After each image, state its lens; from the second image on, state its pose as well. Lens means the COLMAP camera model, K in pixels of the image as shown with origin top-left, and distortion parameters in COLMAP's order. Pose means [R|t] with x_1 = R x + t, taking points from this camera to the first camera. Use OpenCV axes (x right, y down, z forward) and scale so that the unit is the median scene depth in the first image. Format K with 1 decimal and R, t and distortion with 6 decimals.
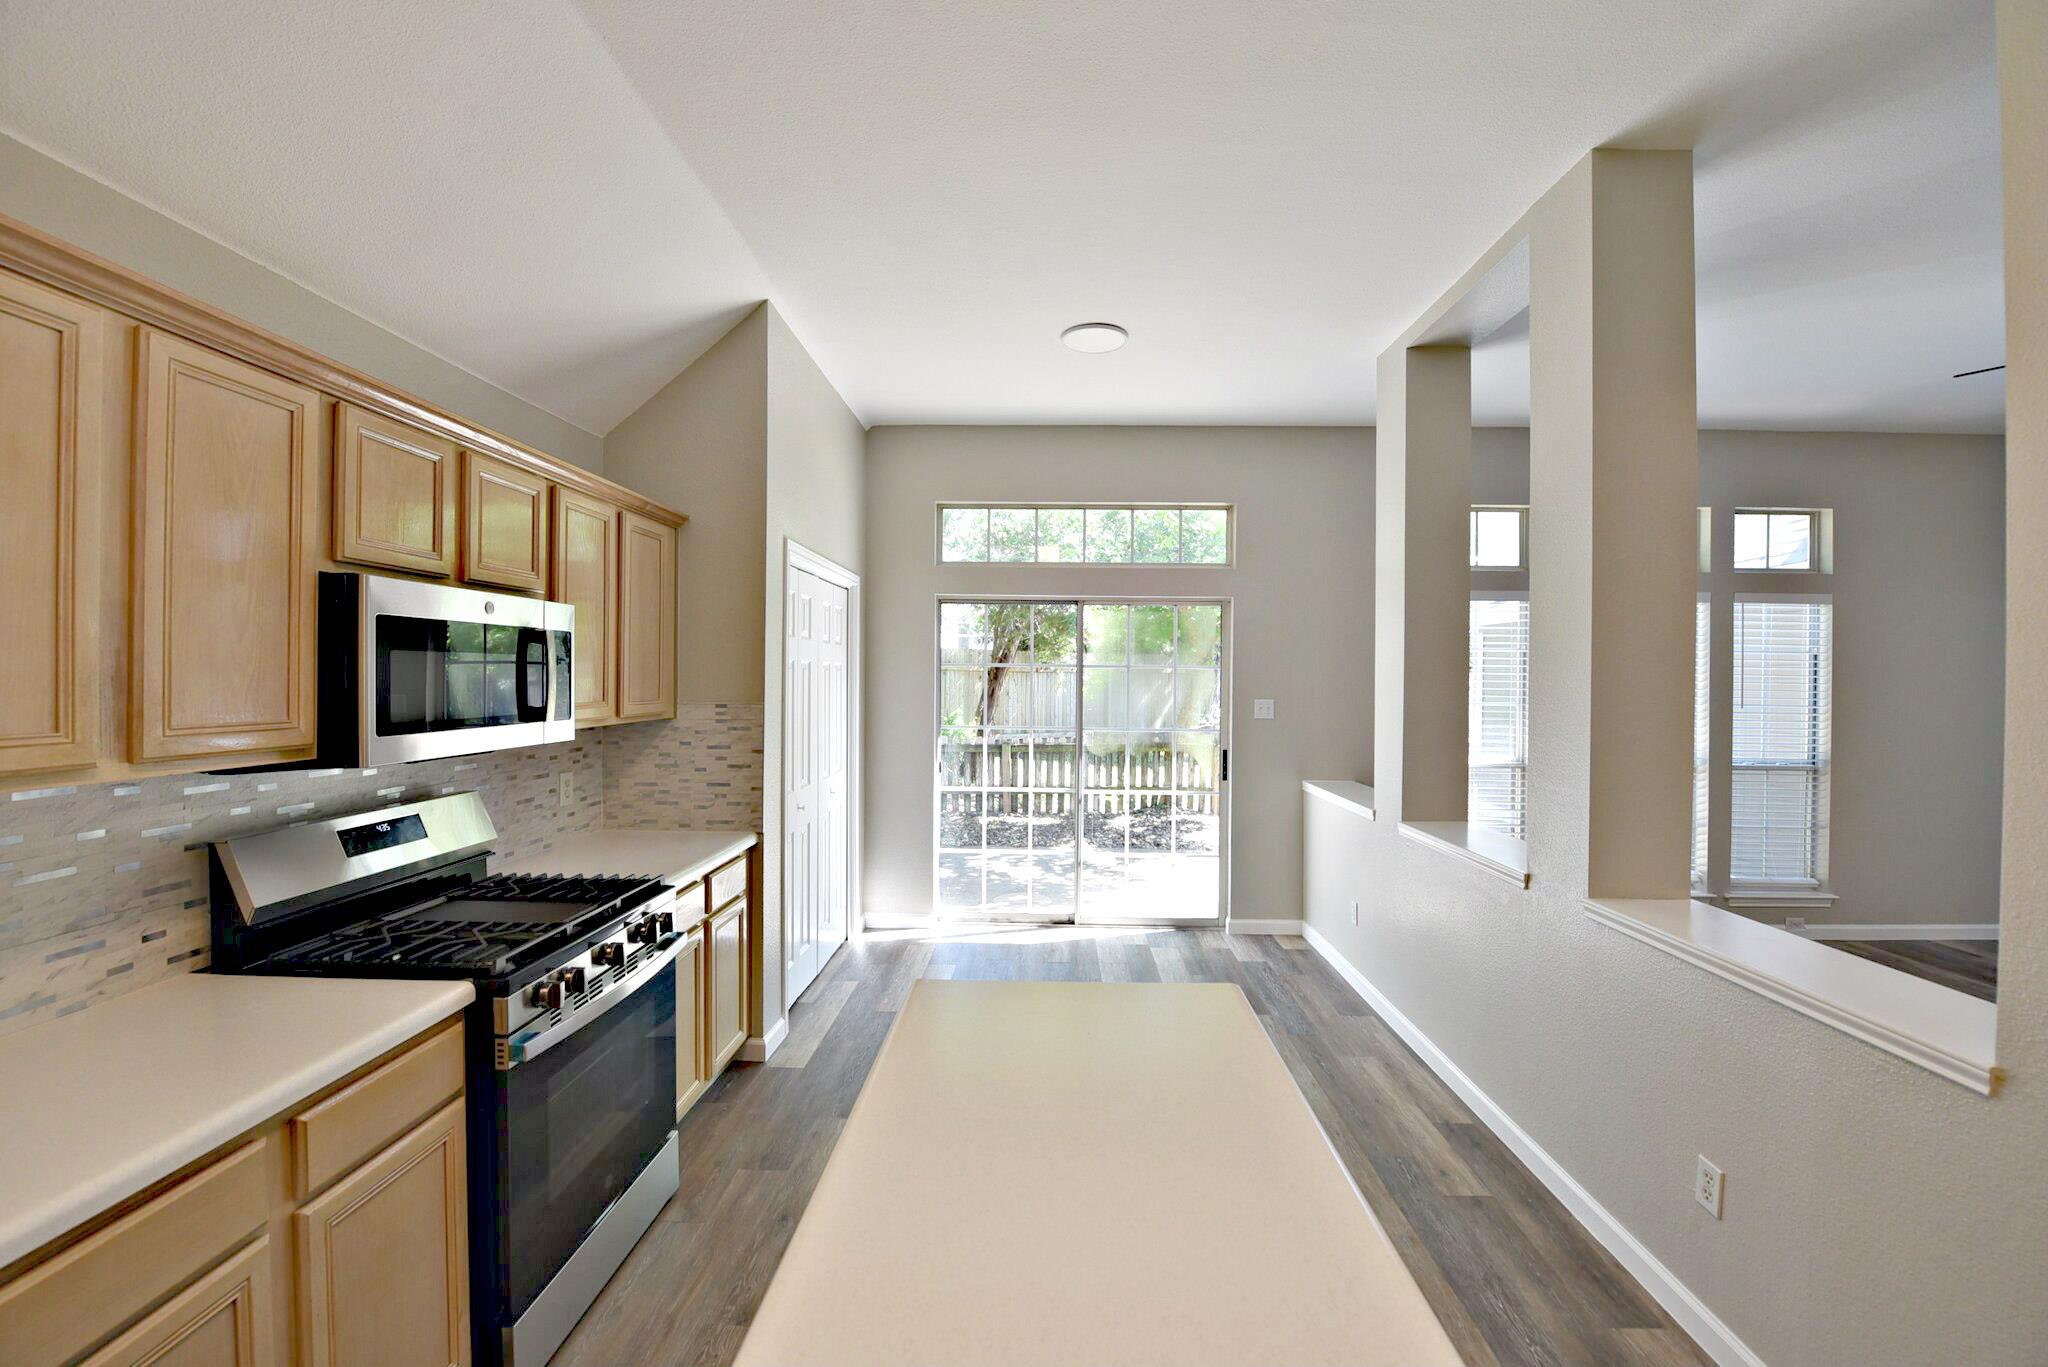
lens RADIAL K [[830.2, 0, 1028.3], [0, 830.2, 675.7], [0, 0, 1]] dist [0.014078, 0.000003]
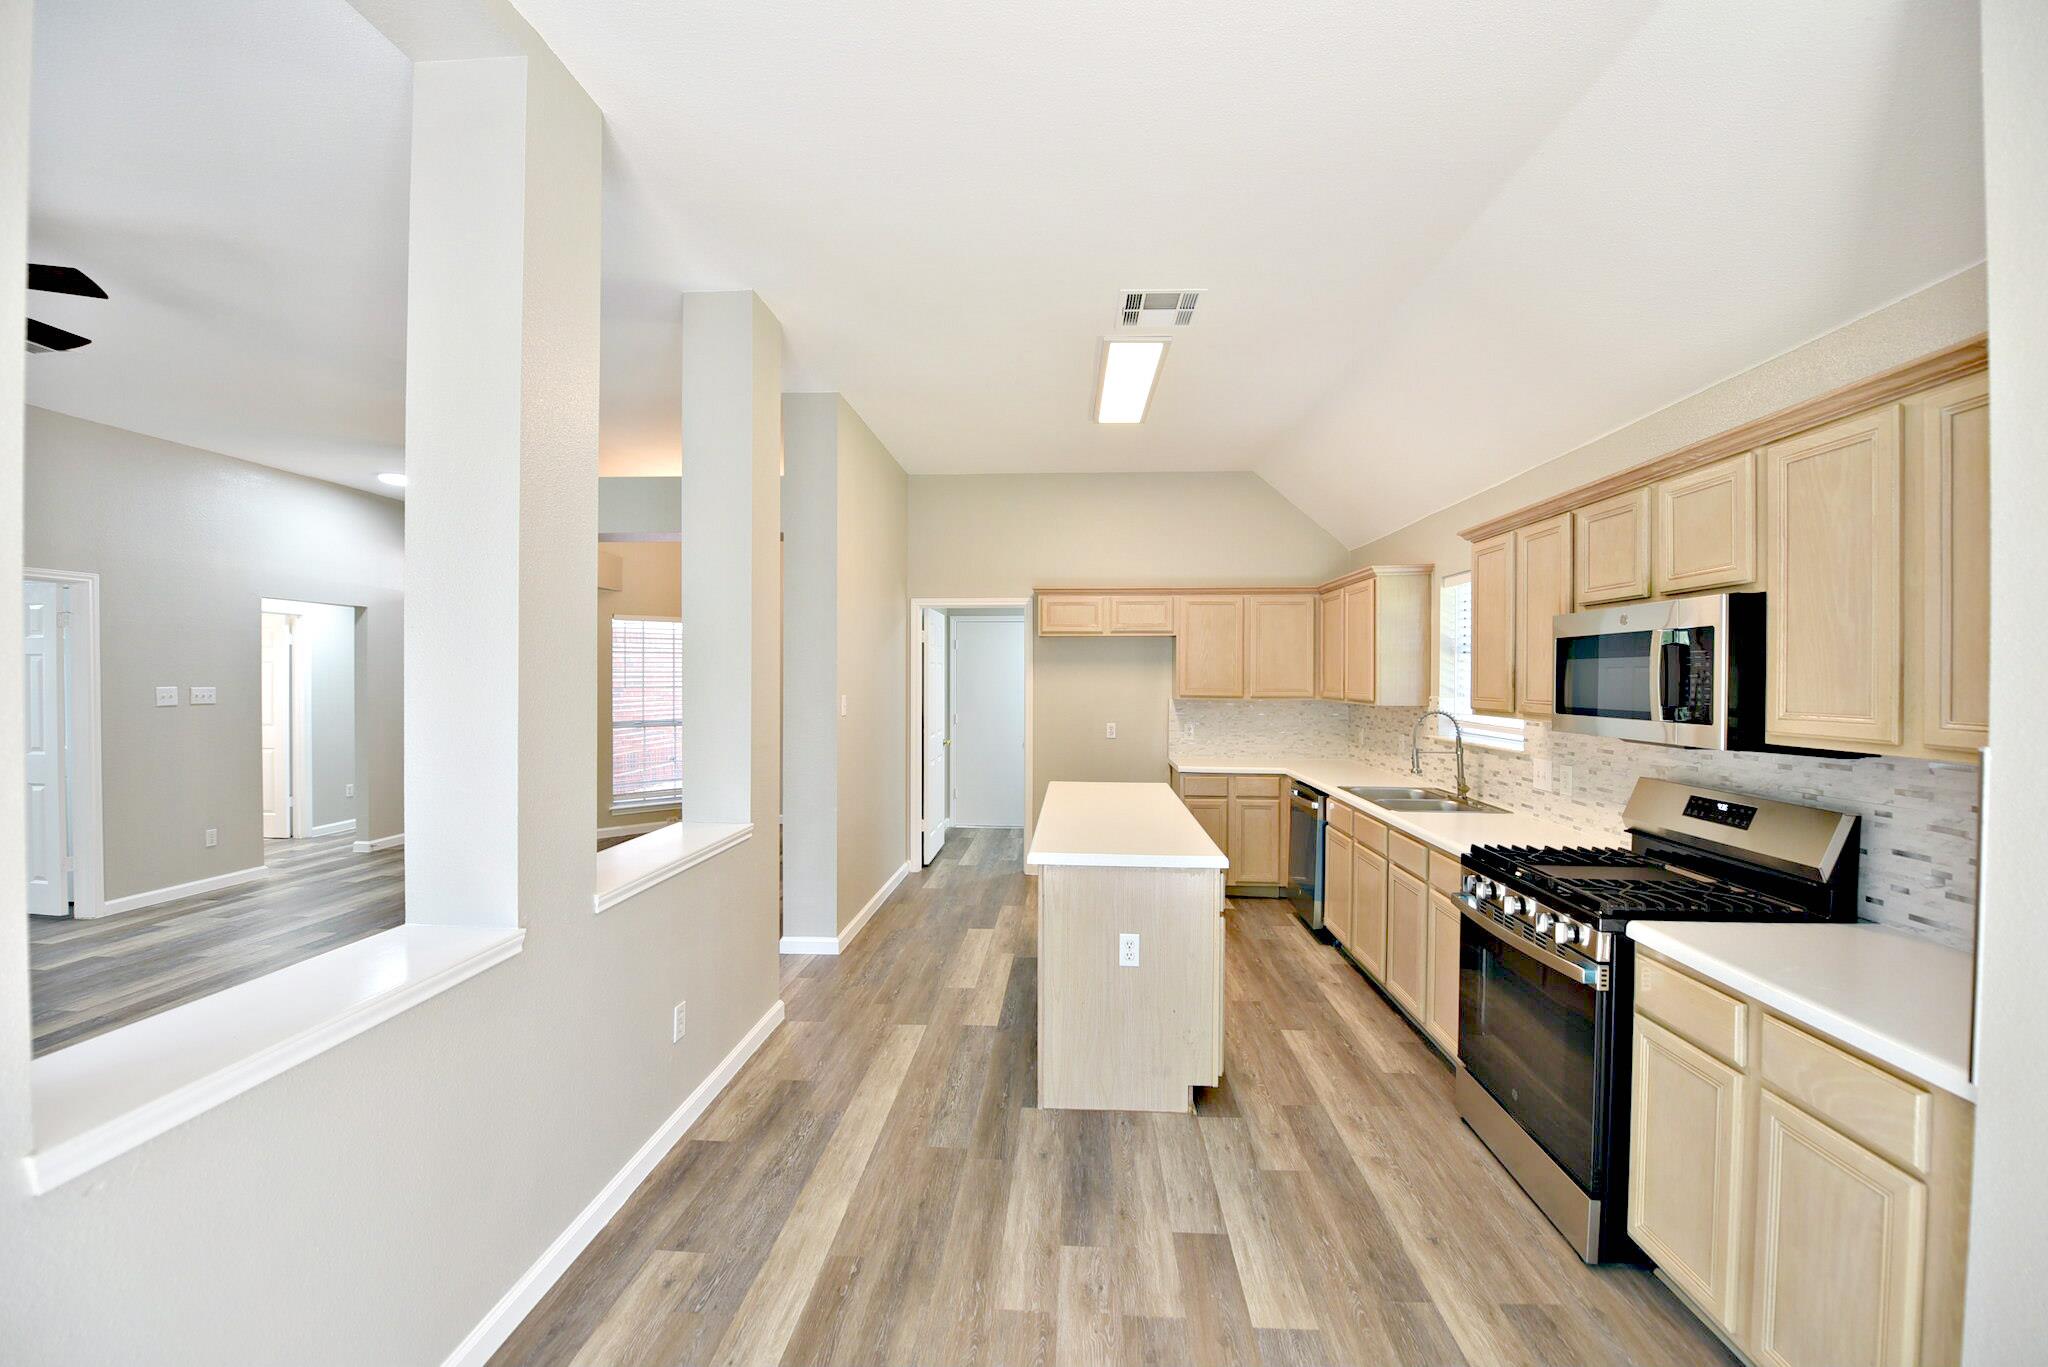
lens RADIAL K [[830.2, 0, 1028.3], [0, 830.2, 675.7], [0, 0, 1]] dist [0.014078, 0.000003]
pose [[-0.999150, -0.017305, 0.037427, 0.076329], [-0.016966, 0.999812, 0.009362, 0.000960], [-0.037582, 0.008719, -0.999256, 1.020314]]
